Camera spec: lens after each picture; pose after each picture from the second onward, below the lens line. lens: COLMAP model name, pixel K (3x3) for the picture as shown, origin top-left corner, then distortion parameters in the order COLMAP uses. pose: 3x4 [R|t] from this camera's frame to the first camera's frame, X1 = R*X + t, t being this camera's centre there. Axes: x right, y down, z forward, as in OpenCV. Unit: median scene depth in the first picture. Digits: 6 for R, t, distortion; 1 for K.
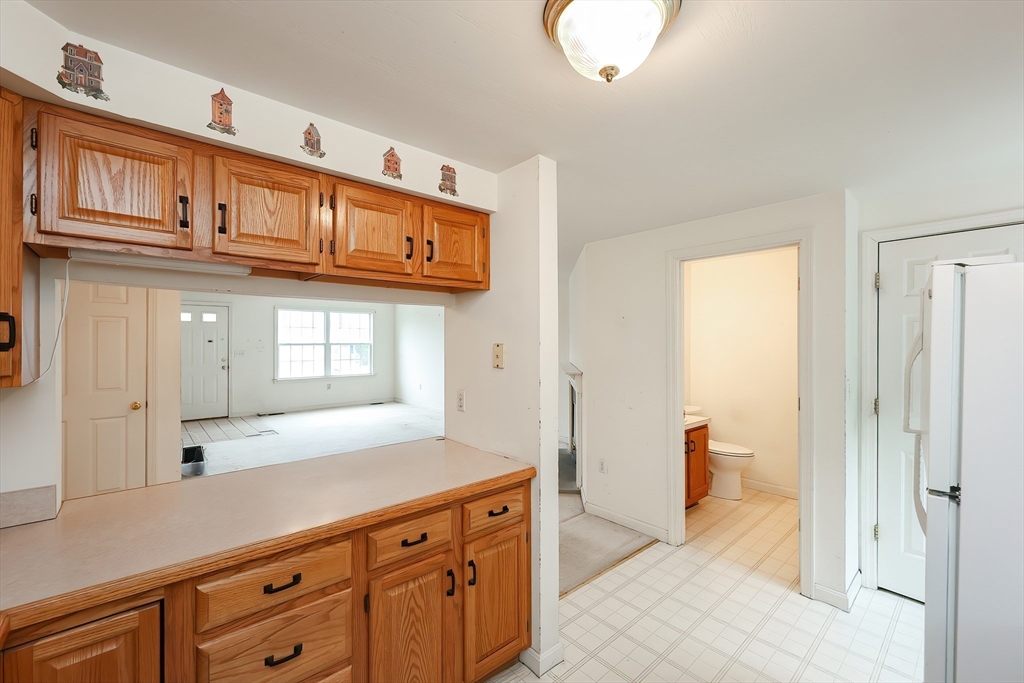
lens RADIAL K [[434.3, 0, 519.4], [0, 434.3, 340.6], [0, 0, 1]] dist [-0.002726, -0.000191]
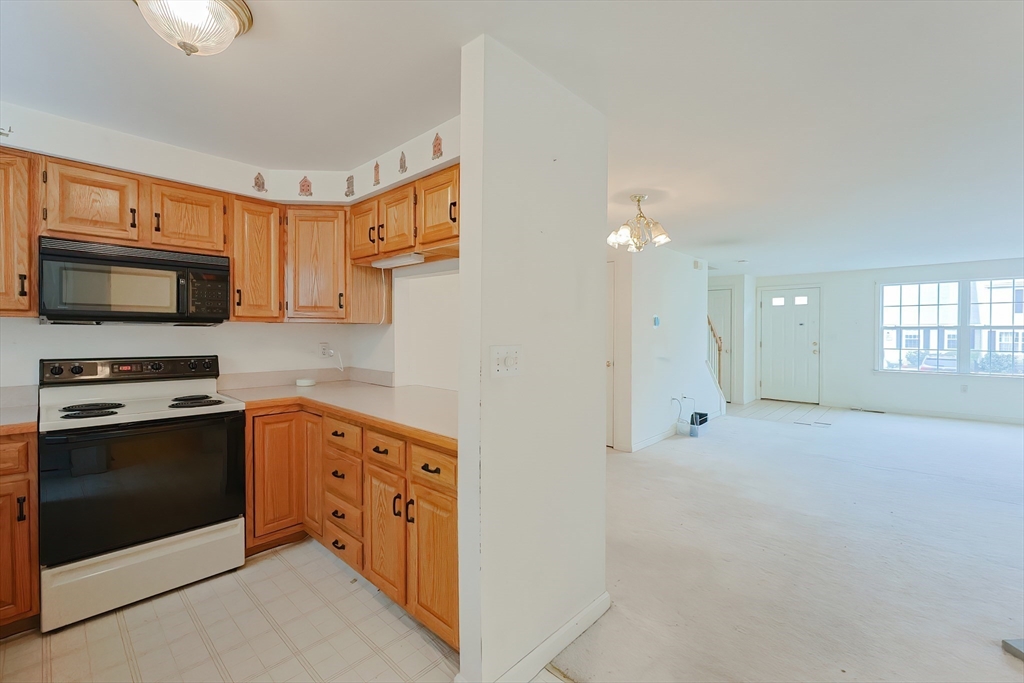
lens RADIAL K [[438.8, 0, 522.6], [0, 438.8, 336.9], [0, 0, 1]] dist [-0.001230, -0.000087]
pose [[0.091911, 0.010784, -0.995709, 0.222056], [-0.006600, 0.999926, 0.010221, 0.023614], [0.995745, 0.005633, 0.091976, 0.268659]]
